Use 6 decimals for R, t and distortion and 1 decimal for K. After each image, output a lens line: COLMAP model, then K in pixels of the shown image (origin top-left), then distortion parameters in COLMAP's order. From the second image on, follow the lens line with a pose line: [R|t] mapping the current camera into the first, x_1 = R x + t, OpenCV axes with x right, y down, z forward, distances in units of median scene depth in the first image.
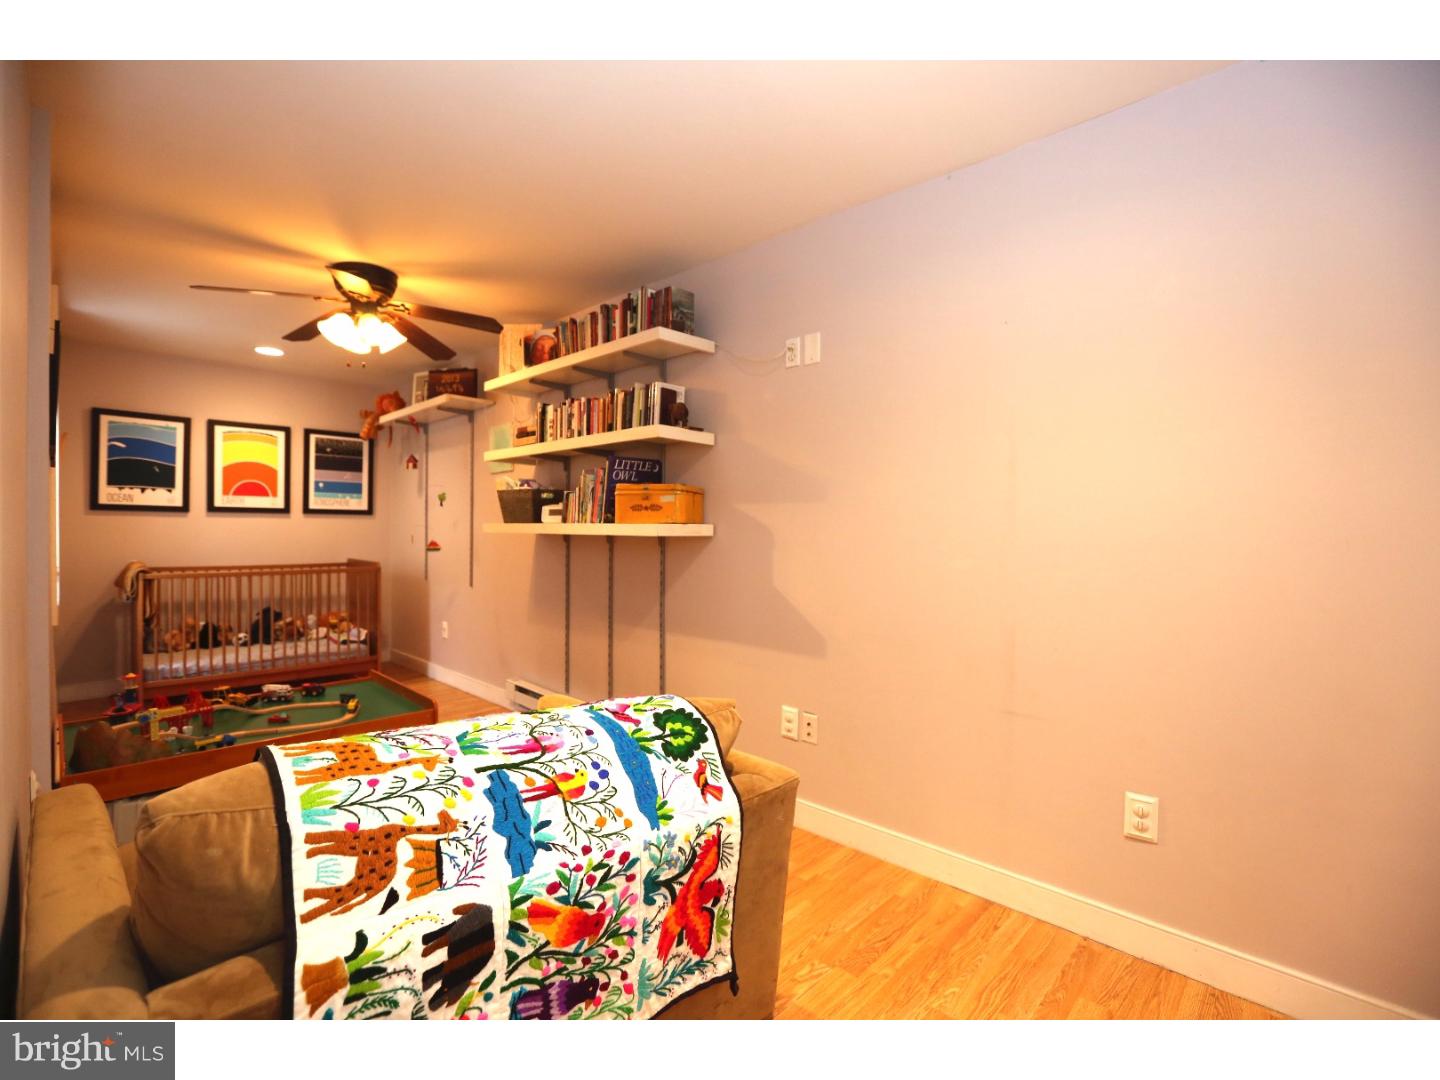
lens RADIAL K [[656.5, 0, 722.3], [0, 656.5, 535.5], [0, 0, 1]] dist [-0.054168, 0.018584]
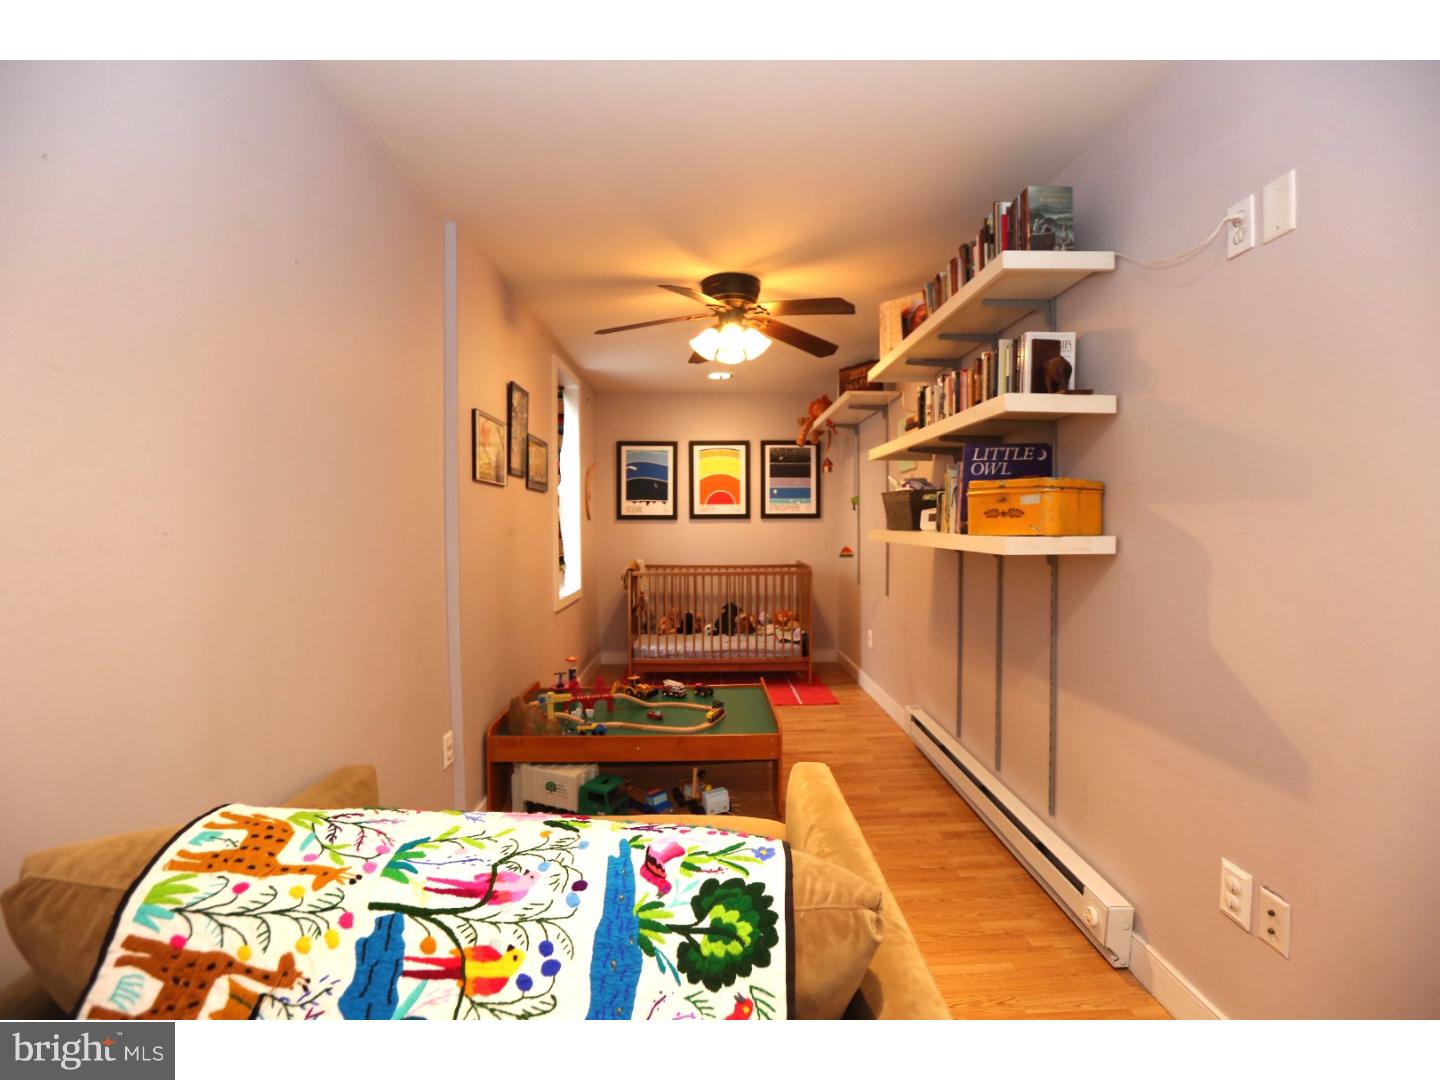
lens RADIAL K [[656.5, 0, 722.3], [0, 656.5, 535.5], [0, 0, 1]] dist [-0.054168, 0.018584]
pose [[0.712191, 0.001415, -0.701984, 0.150484], [0.005075, 0.999961, 0.007165, -0.023448], [0.701968, -0.008665, 0.712156, 0.271166]]
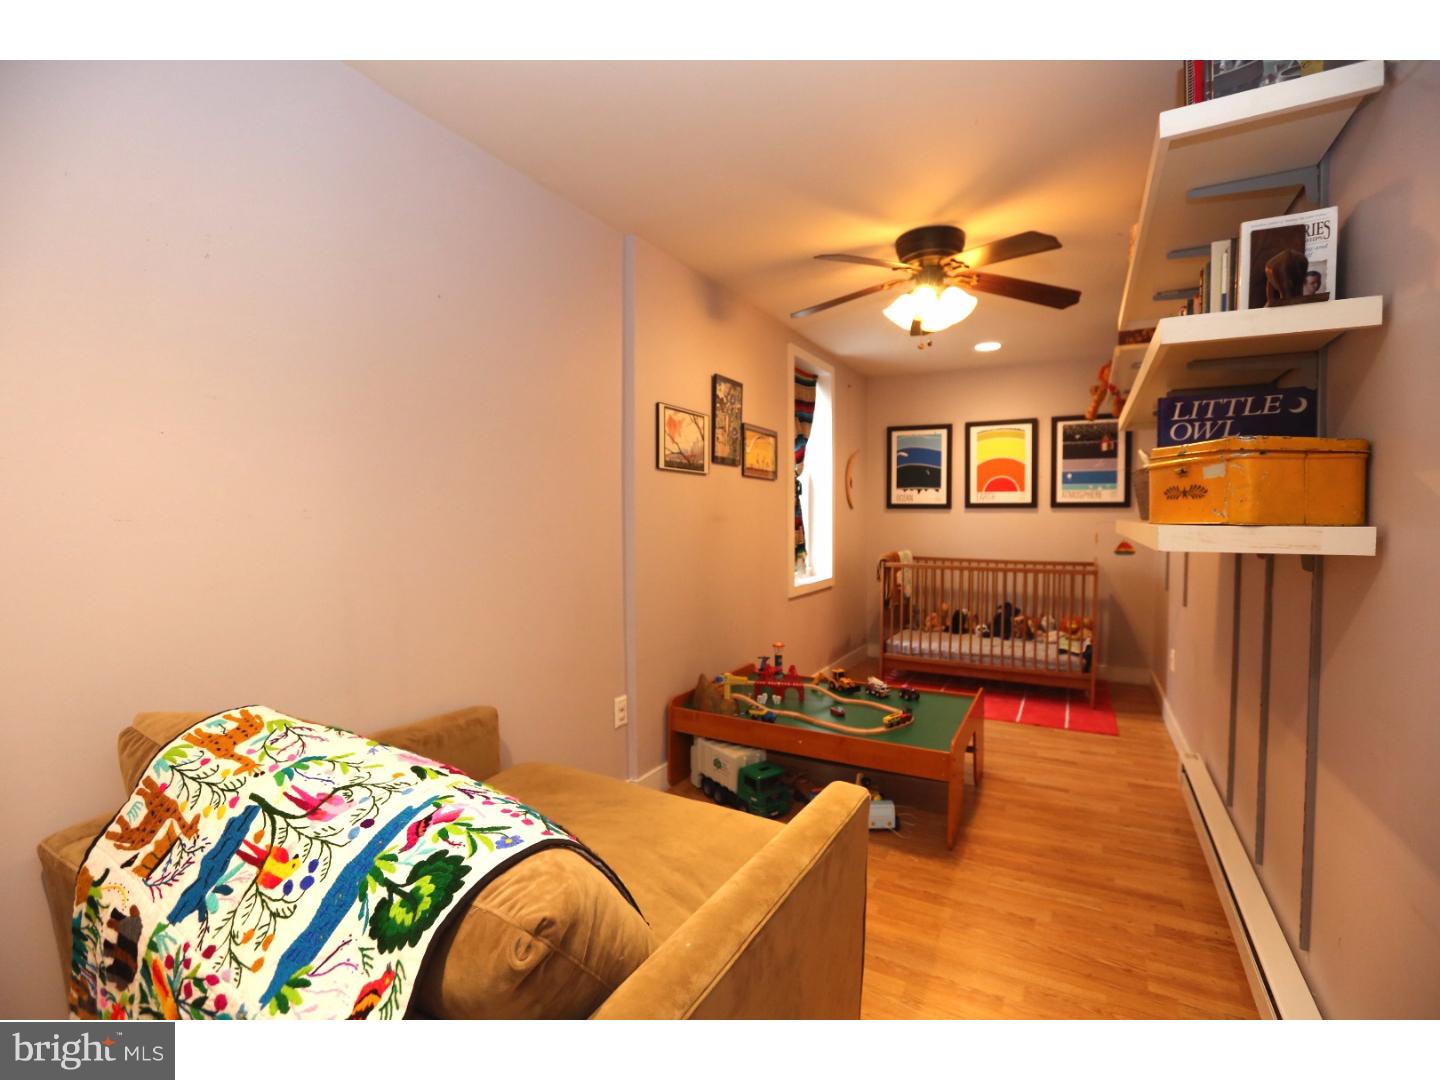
lens RADIAL K [[652.6, 0, 719.3], [0, 652.6, 534.7], [0, 0, 1]] dist [-0.054537, 0.019791]
pose [[0.248587, 0.020385, -0.968395, 0.245872], [-0.006927, 0.999790, 0.019268, -0.016209], [0.968585, 0.001918, 0.248676, 0.509807]]
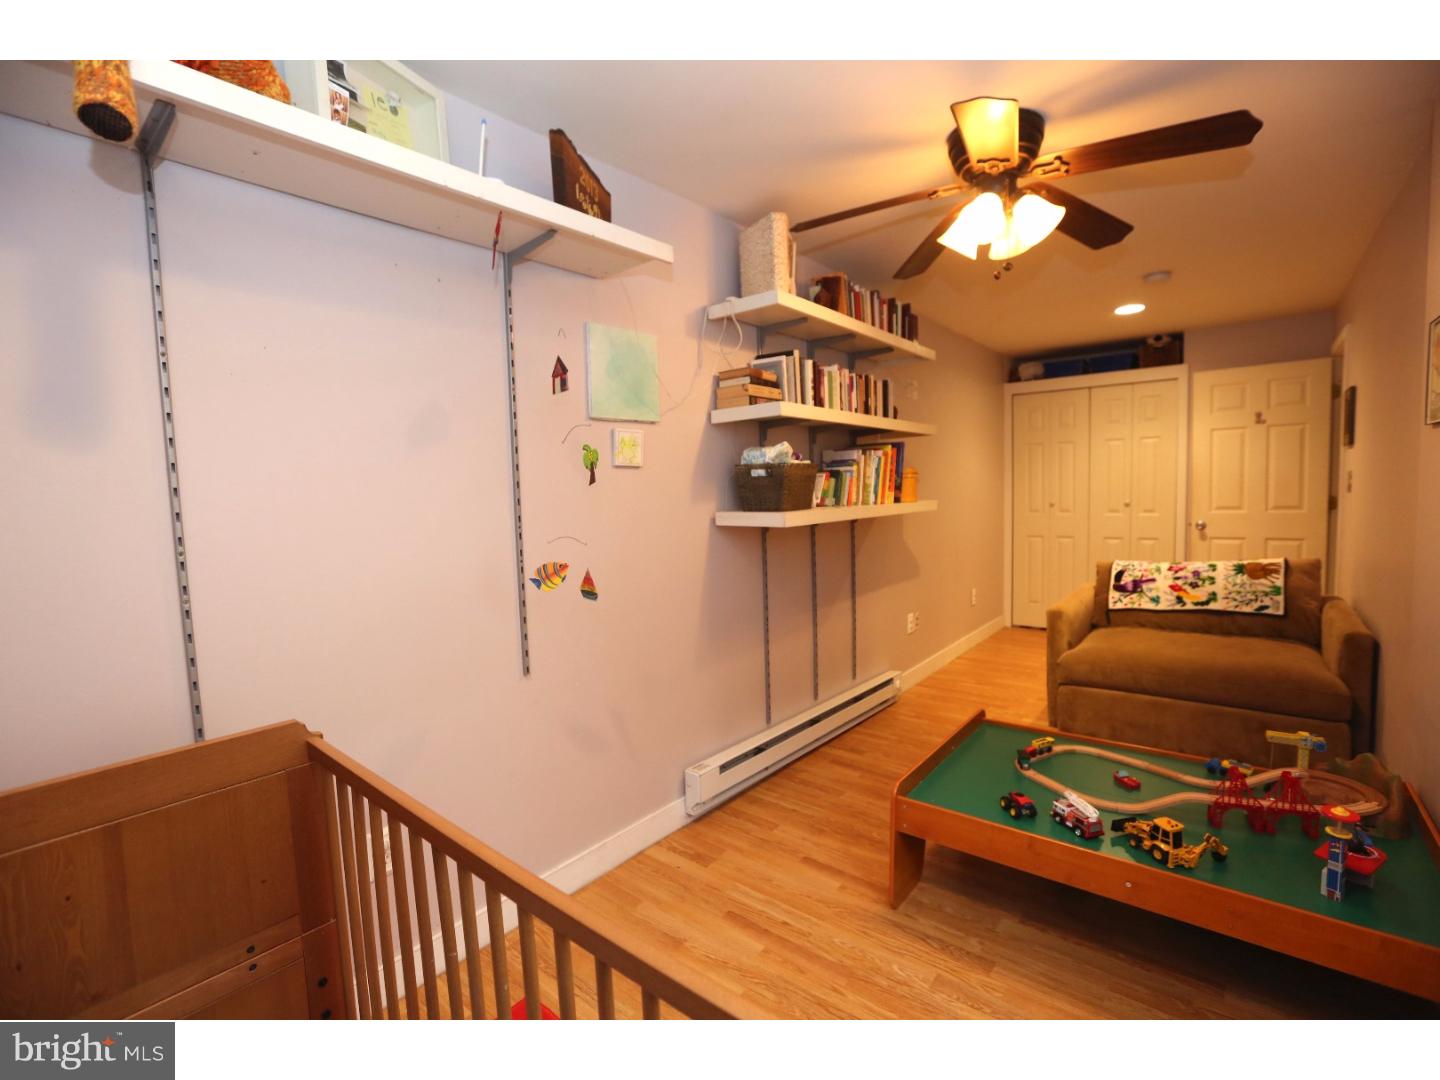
lens RADIAL K [[656.5, 0, 722.3], [0, 656.5, 535.5], [0, 0, 1]] dist [-0.054168, 0.018584]
pose [[-0.081149, -0.078470, 0.993608, -1.245656], [0.041112, 0.995784, 0.081999, -0.065612], [-0.995854, 0.047503, -0.077581, 1.377904]]
